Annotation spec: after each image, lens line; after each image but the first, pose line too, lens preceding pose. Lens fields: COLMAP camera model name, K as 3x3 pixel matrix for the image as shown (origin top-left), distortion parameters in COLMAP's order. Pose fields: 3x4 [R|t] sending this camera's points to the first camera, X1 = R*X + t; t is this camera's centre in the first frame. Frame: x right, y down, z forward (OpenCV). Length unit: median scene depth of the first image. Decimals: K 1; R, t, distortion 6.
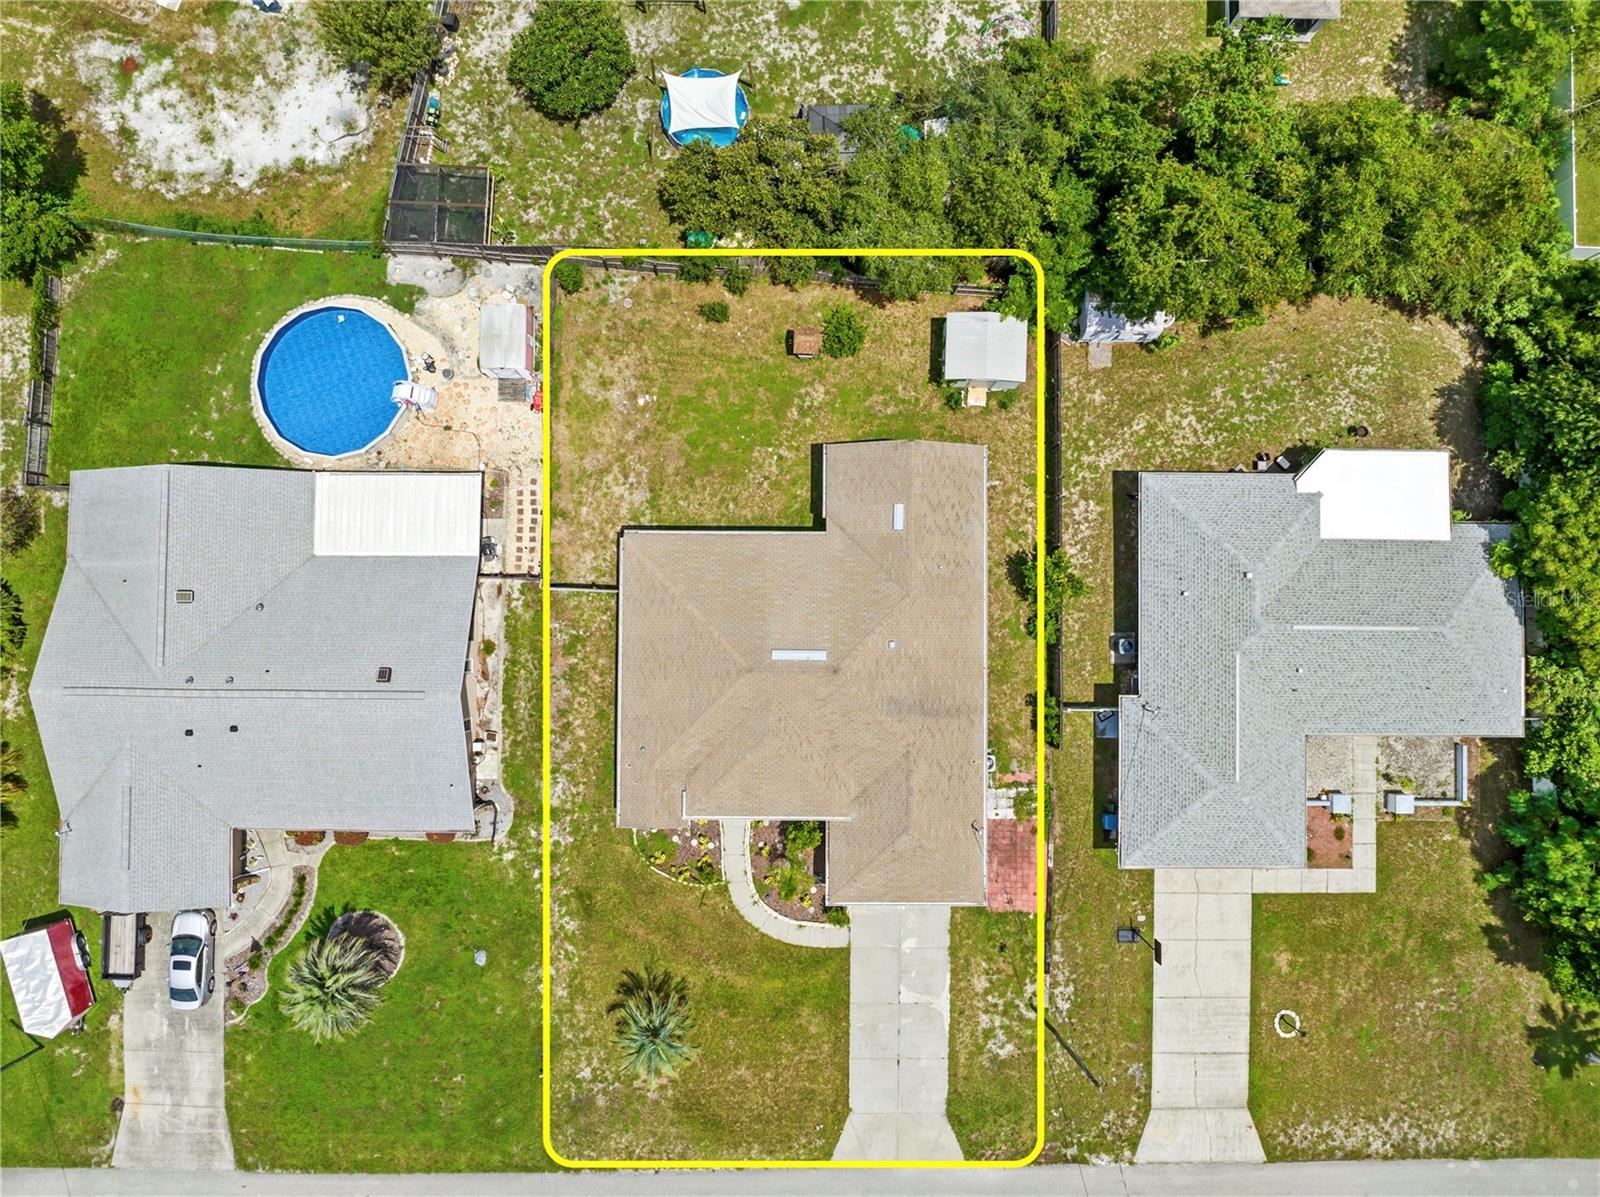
lens RADIAL K [[1133.5, 0, 800.0], [0, 1133.5, 598.5], [0, 0, 1]] dist [-0.029335, -0.009810]
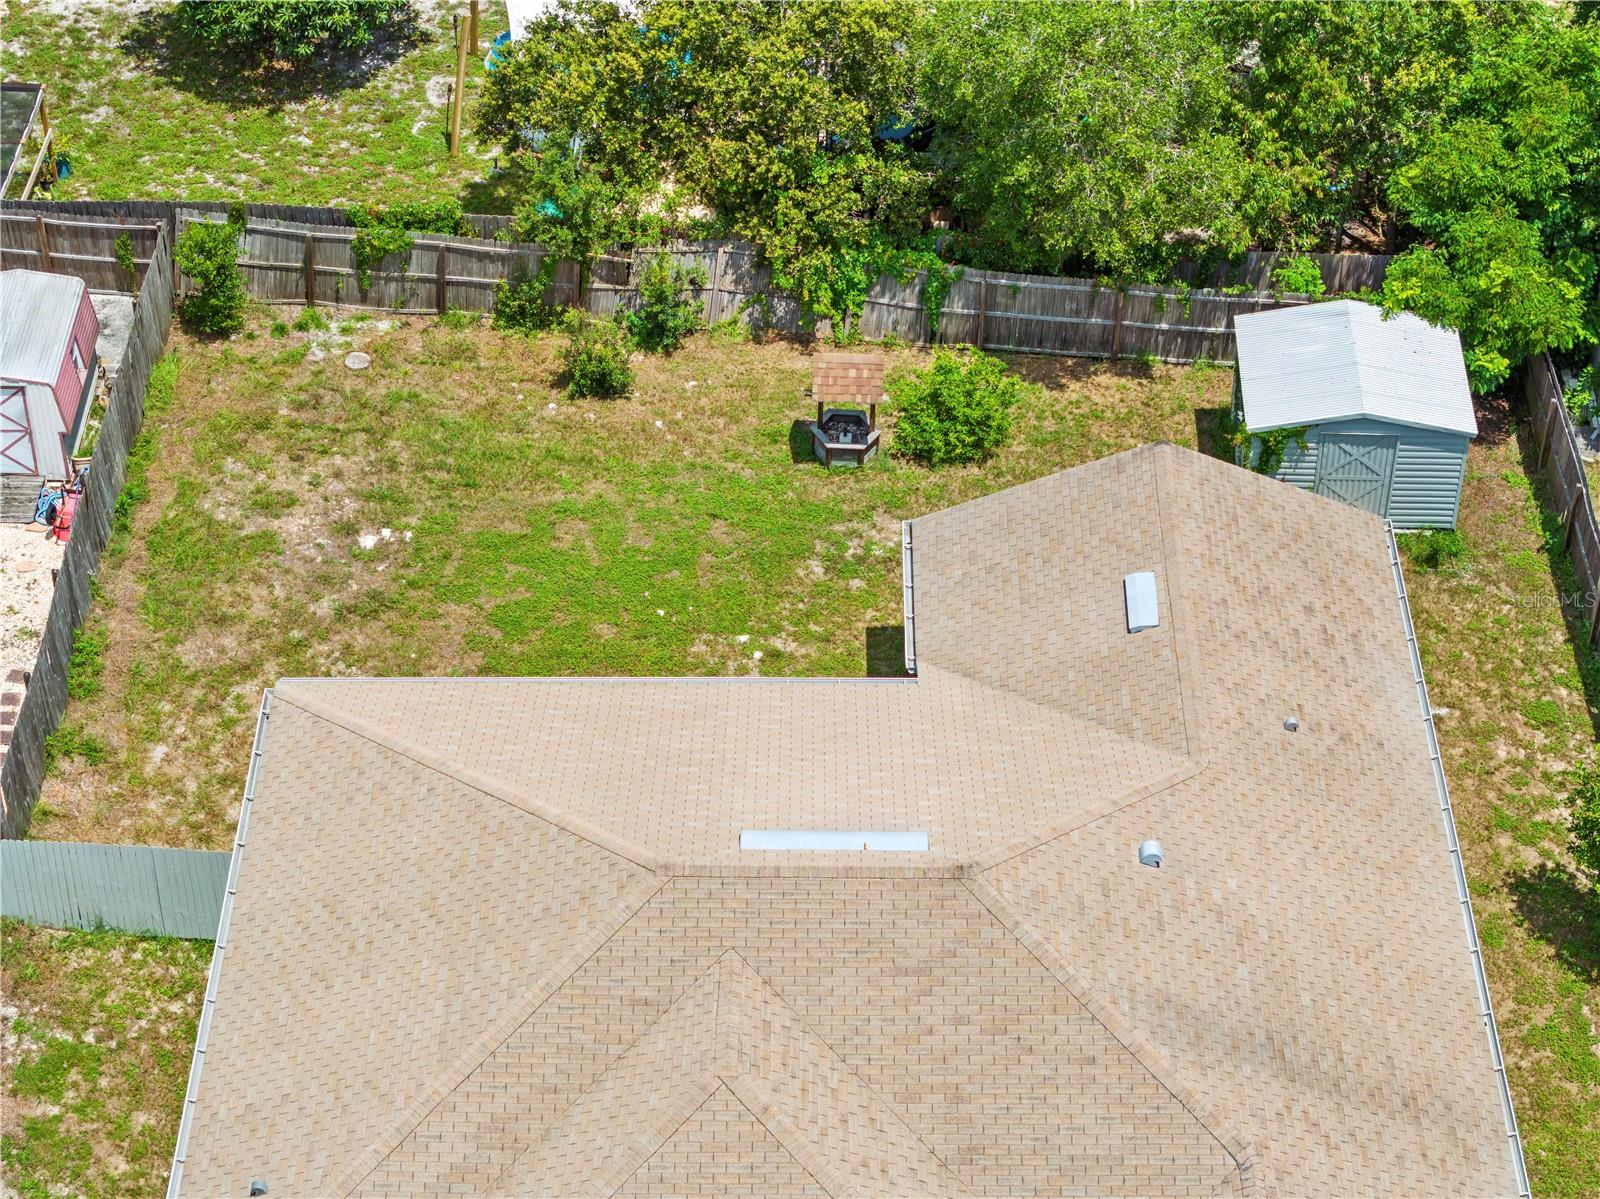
lens RADIAL K [[3247.2, 0, 800.0], [0, 3247.2, 599.5], [0, 0, 1]] dist [-0.181671, 1.222881]
pose [[0.999956, -0.007061, -0.006152, -0.003757], [0.000309, 0.681447, -0.731867, 0.560024], [0.009360, 0.731833, 0.681420, 0.349614]]
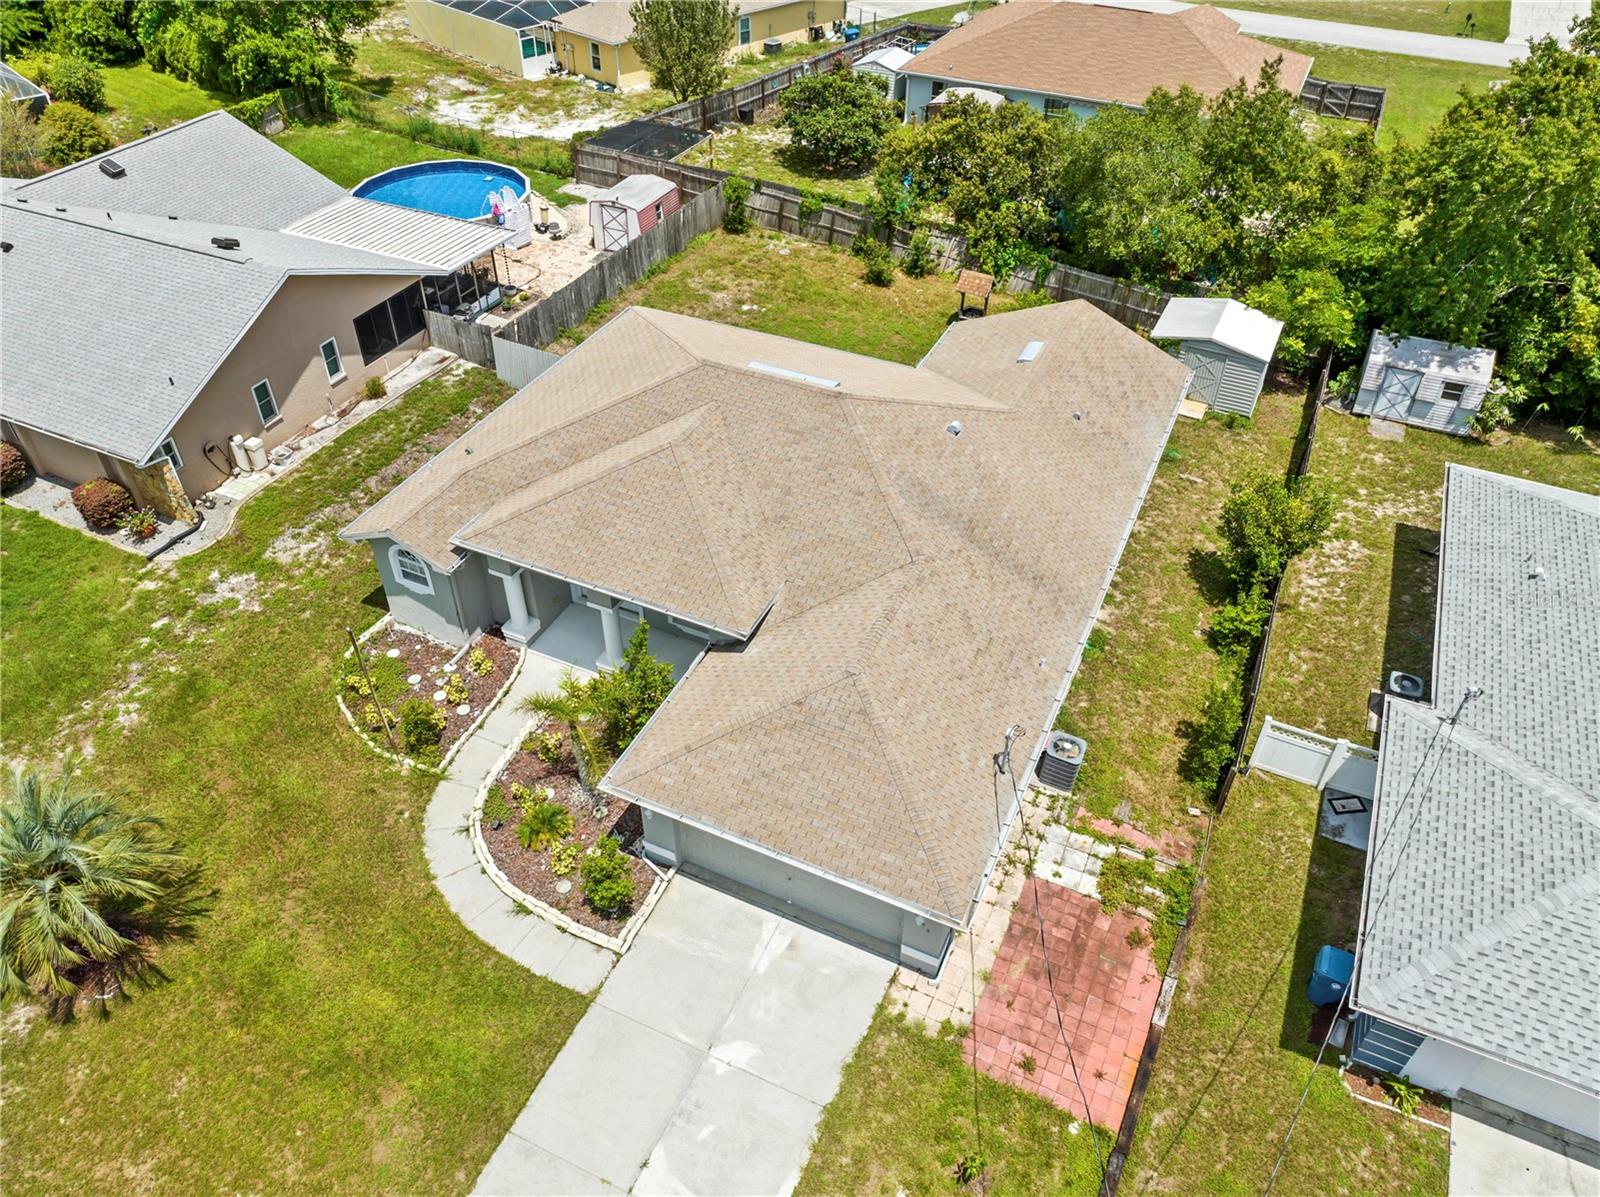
lens RADIAL K [[1133.5, 0, 800.0], [0, 1133.5, 598.5], [0, 0, 1]] dist [-0.029335, -0.009810]
pose [[0.908538, 0.269624, -0.319157, 0.193667], [-0.417474, 0.616114, -0.667921, 0.450337], [0.016550, 0.740072, 0.672324, 0.635552]]
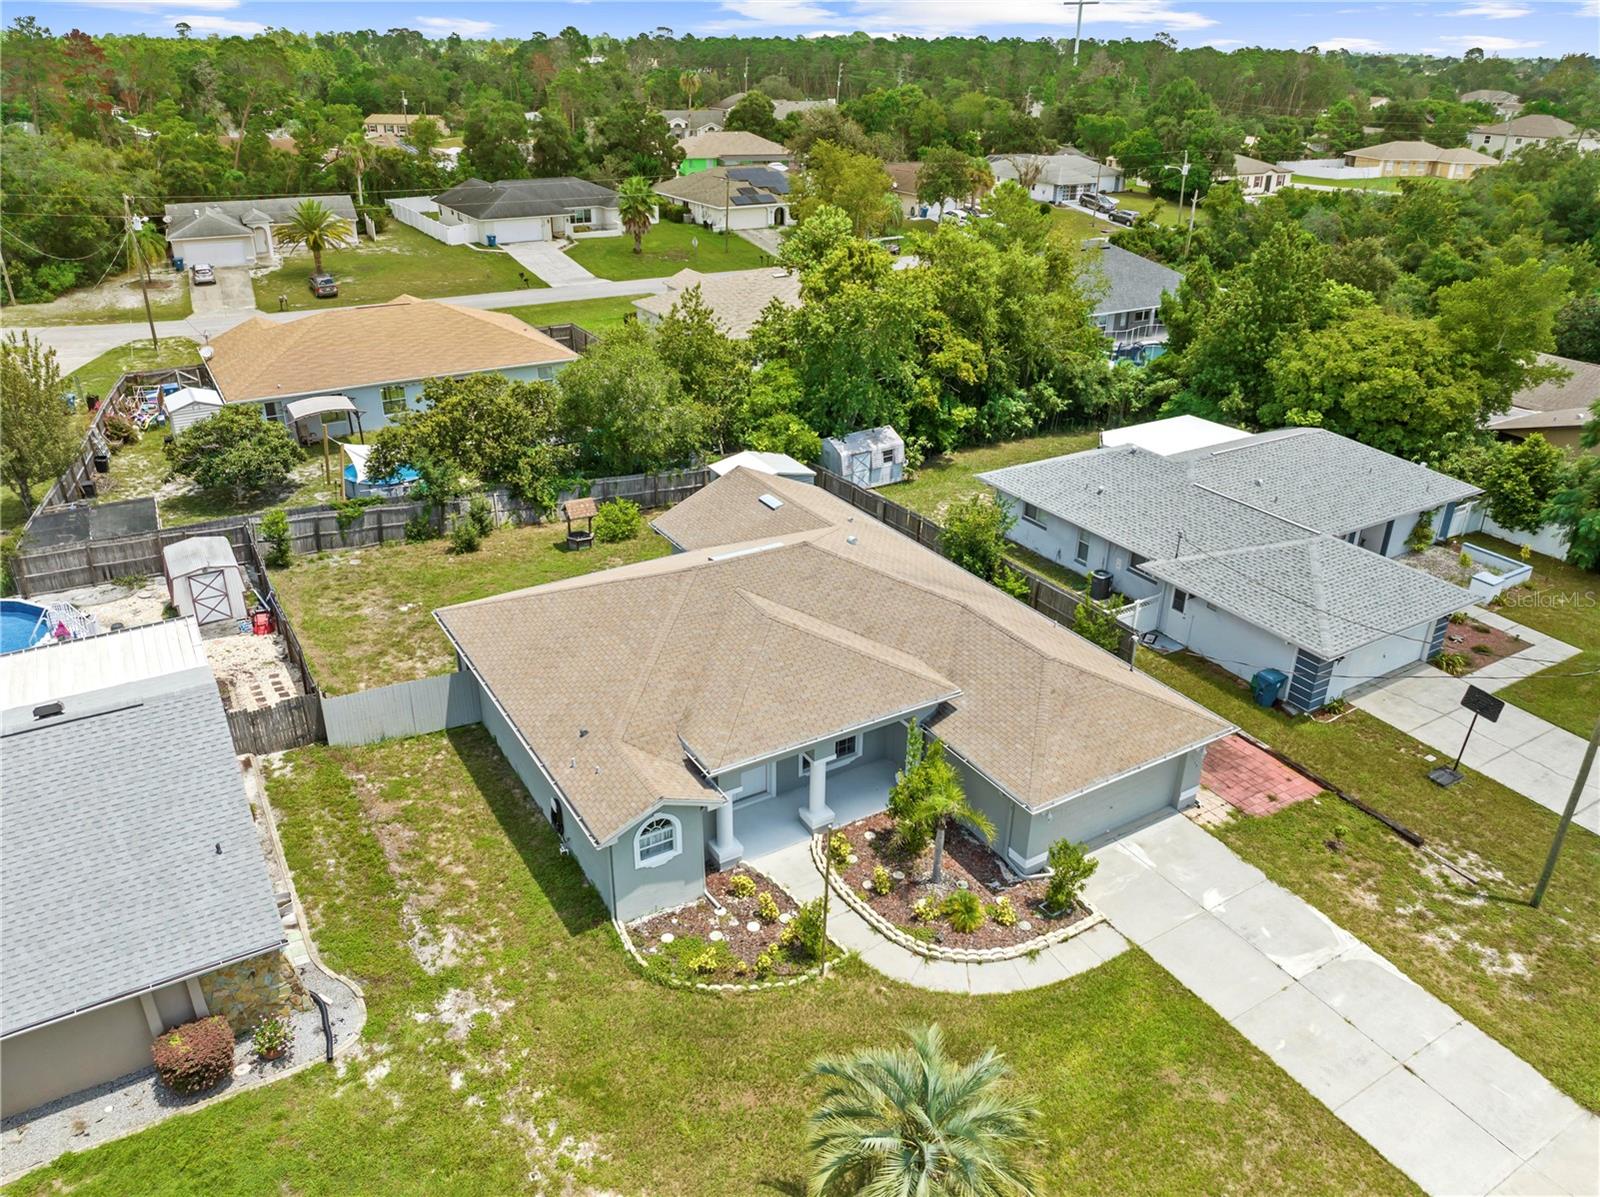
lens RADIAL K [[1140.8, 0, 800.0], [0, 1140.8, 598.5], [0, 0, 1]] dist [-0.035451, -0.006639]
pose [[0.850038, -0.229174, 0.474252, -0.276348], [0.526167, 0.410766, -0.744593, 0.532671], [-0.024165, 0.882468, 0.469751, 0.636490]]
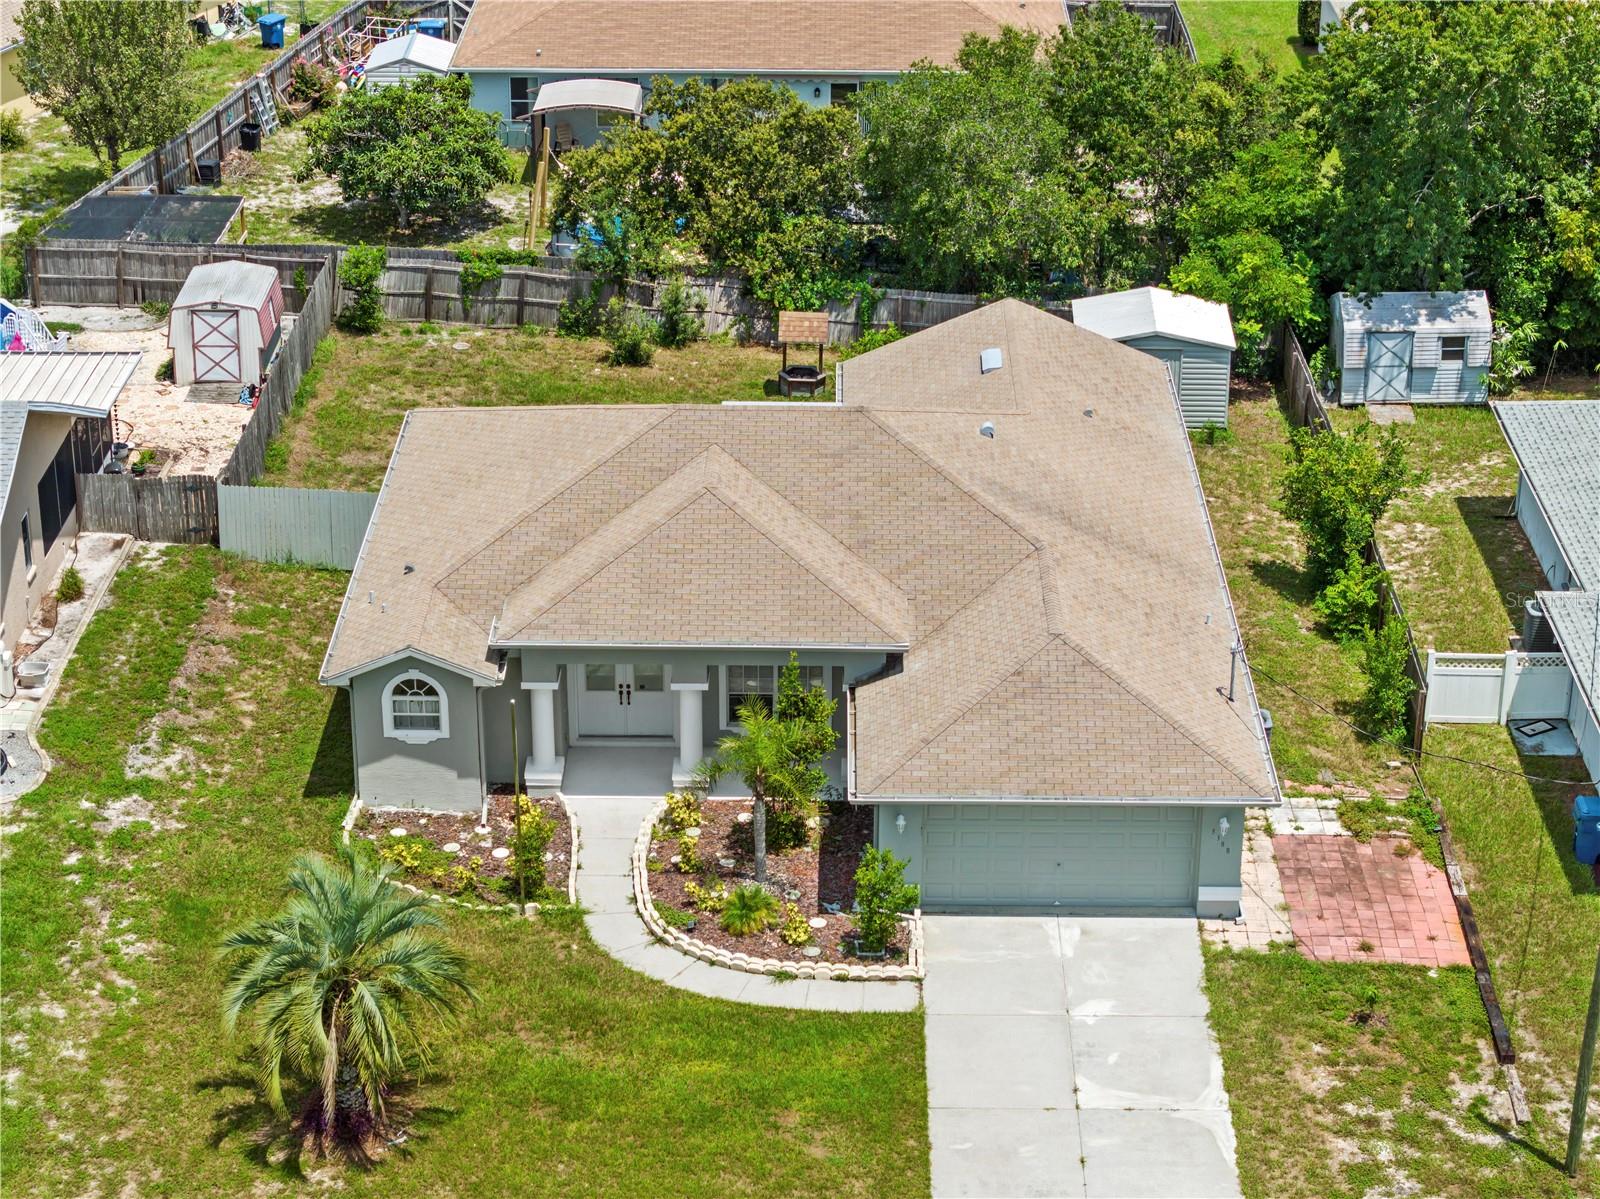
lens RADIAL K [[3247.2, 0, 800.0], [0, 3247.2, 599.5], [0, 0, 1]] dist [-0.181671, 1.222881]
pose [[0.999969, -0.003084, -0.007307, 0.014077], [-0.005131, 0.451026, -0.892496, 1.130158], [0.006048, 0.892506, 0.450996, 0.437100]]
